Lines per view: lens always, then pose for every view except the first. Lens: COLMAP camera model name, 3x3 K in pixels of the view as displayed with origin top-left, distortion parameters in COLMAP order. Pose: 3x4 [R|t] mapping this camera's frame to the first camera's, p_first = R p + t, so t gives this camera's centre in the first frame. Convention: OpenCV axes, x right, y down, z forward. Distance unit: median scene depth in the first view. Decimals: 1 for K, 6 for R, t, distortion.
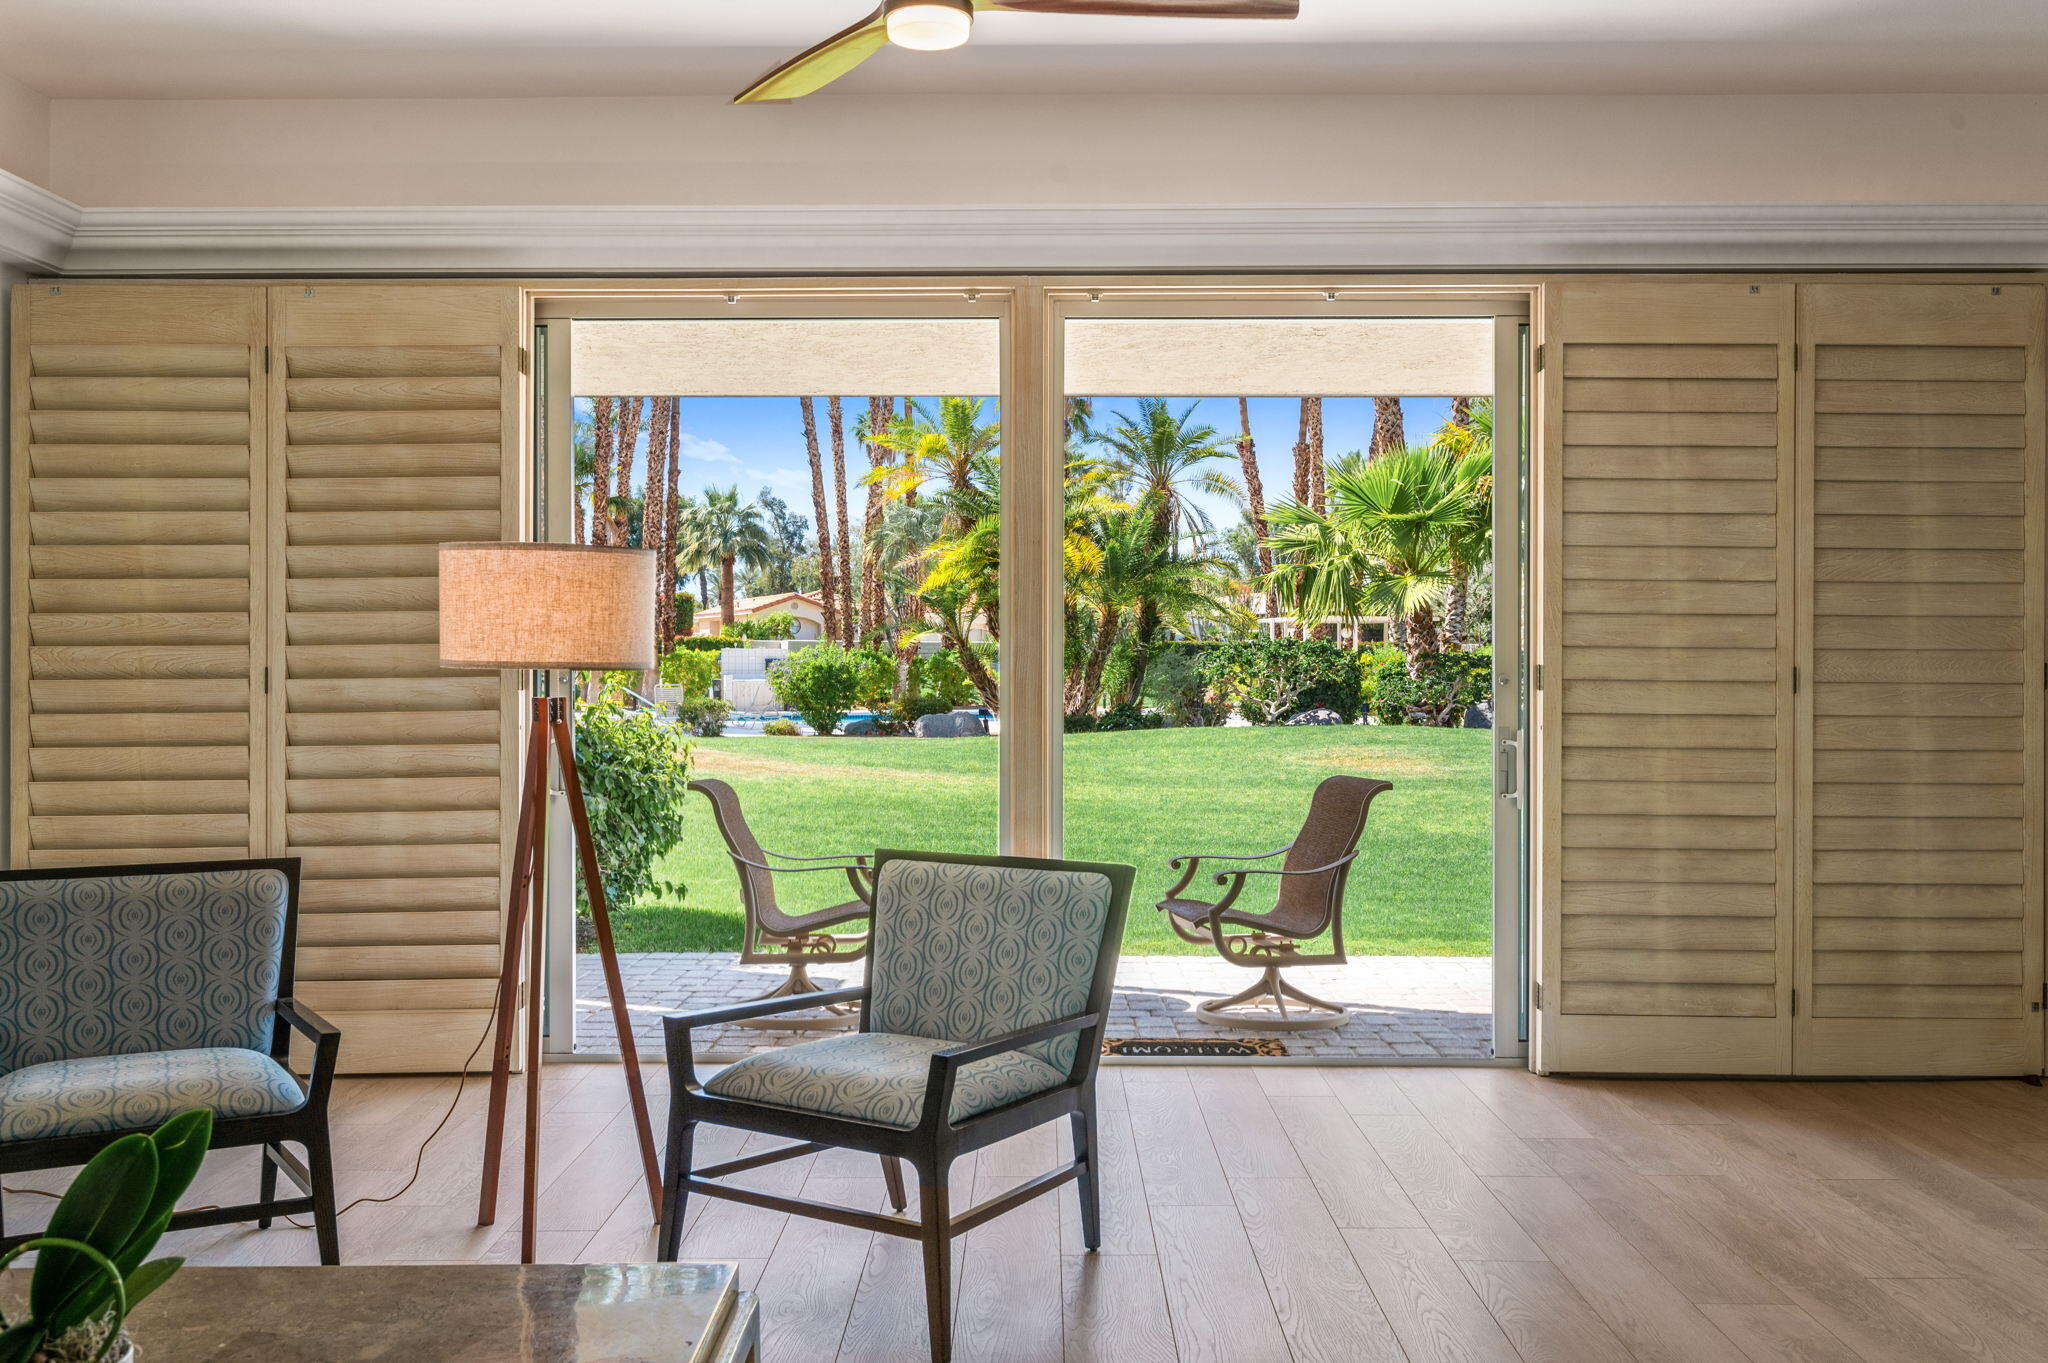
lens RADIAL K [[1721.0, 0, 1031.9], [0, 1721.0, 681.6], [0, 0, 1]] dist [-0.032151, 0.015055]
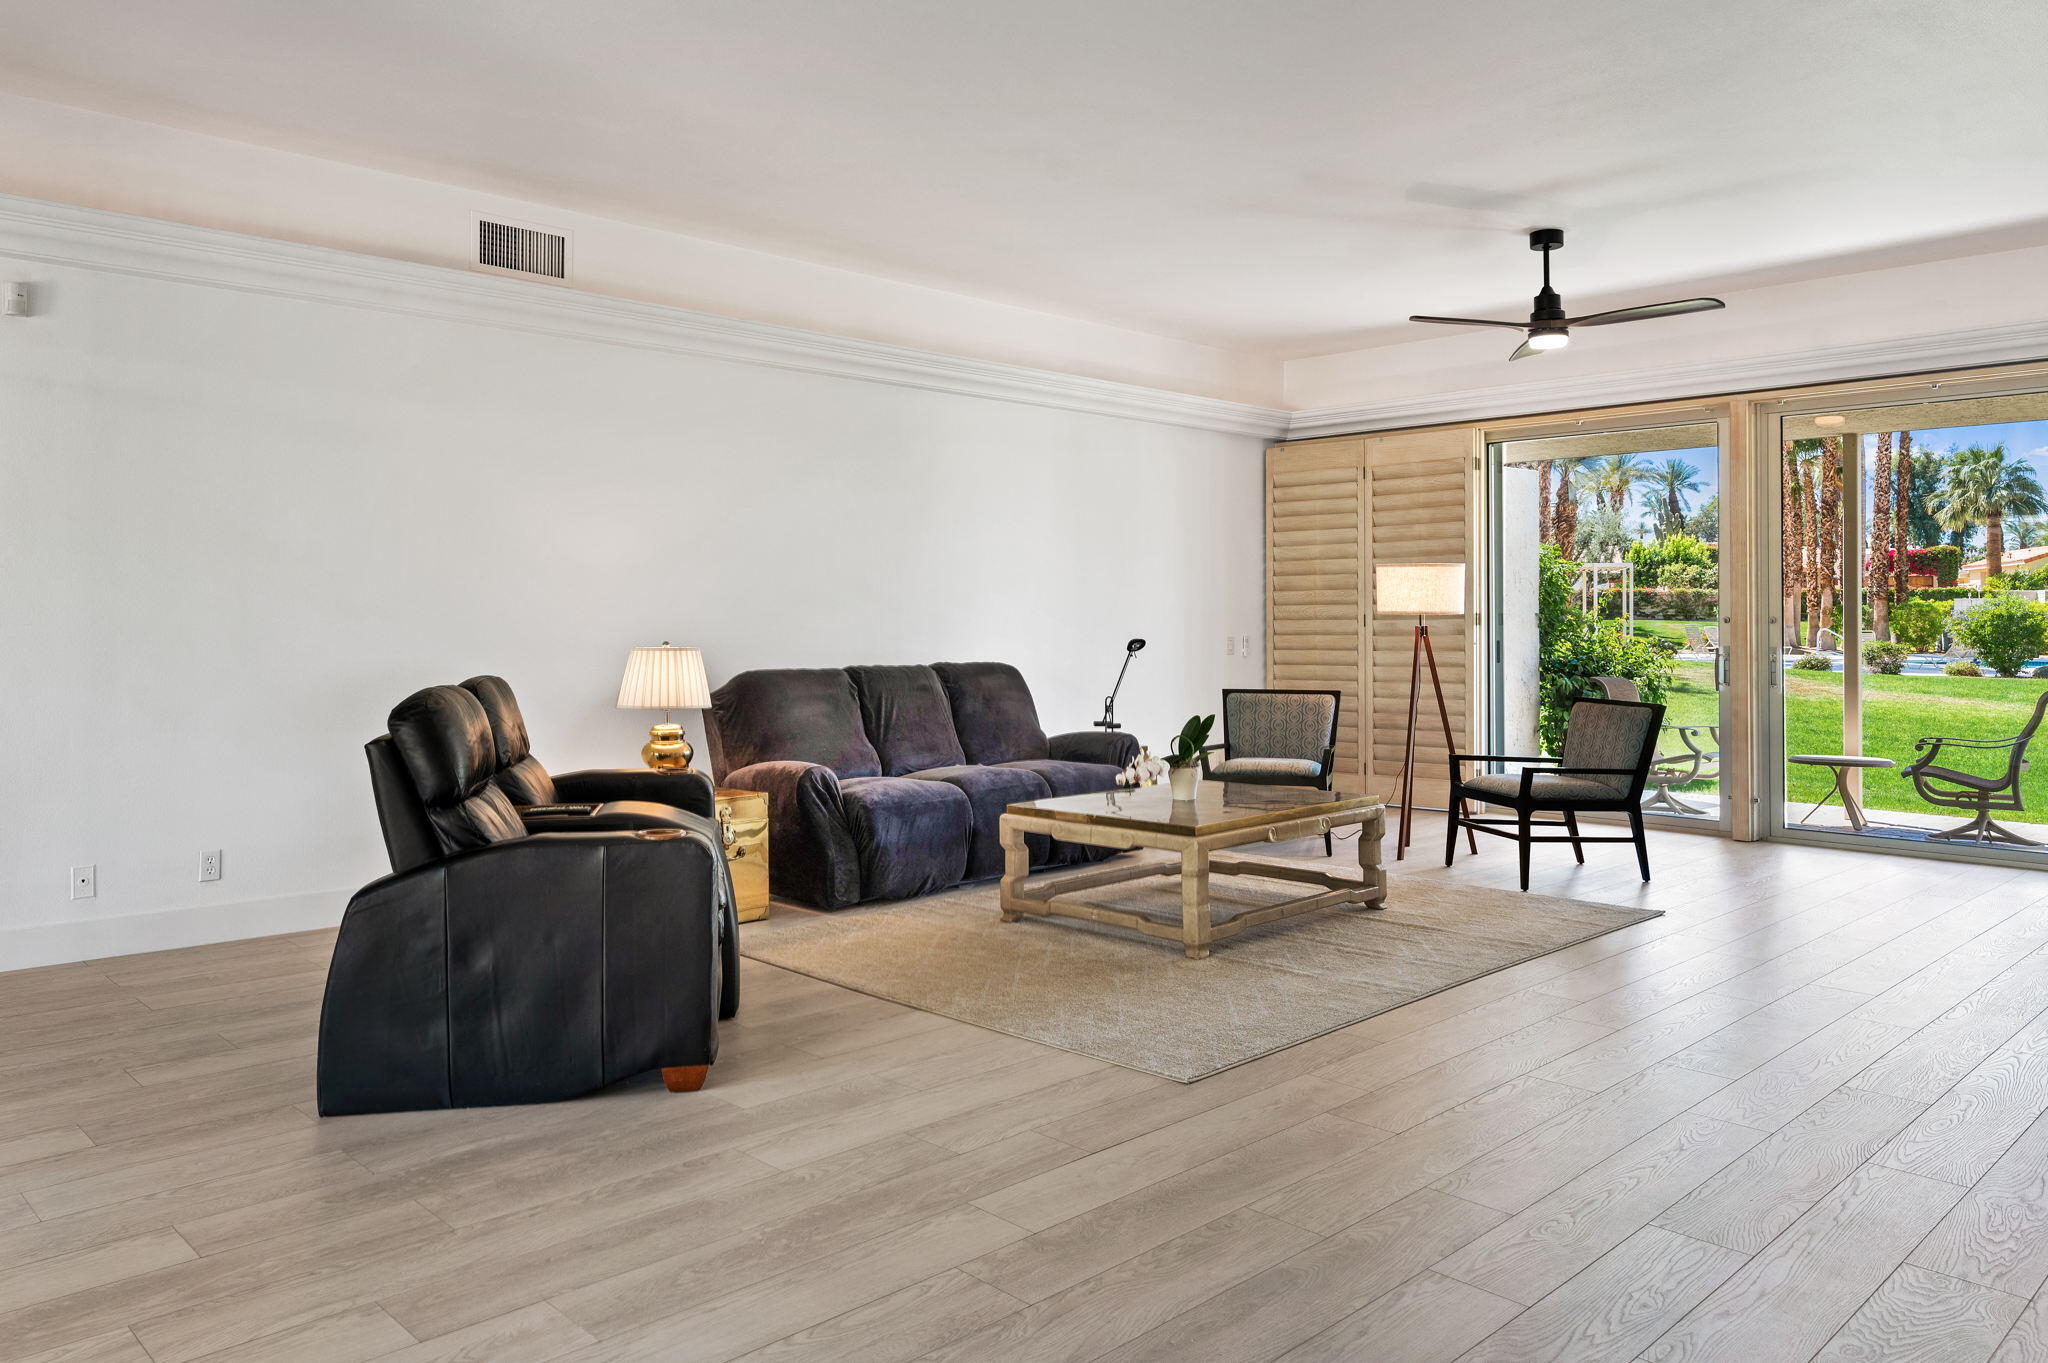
lens RADIAL K [[1449.0, 0, 1022.5], [0, 1449.0, 569.6], [0, 0, 1]] dist [-0.006578, 0.001159]
pose [[0.701258, -0.025849, -0.712439, 0.558820], [-0.003701, 0.999197, -0.039896, 0.009688], [0.712898, 0.030614, 0.700599, -0.600424]]
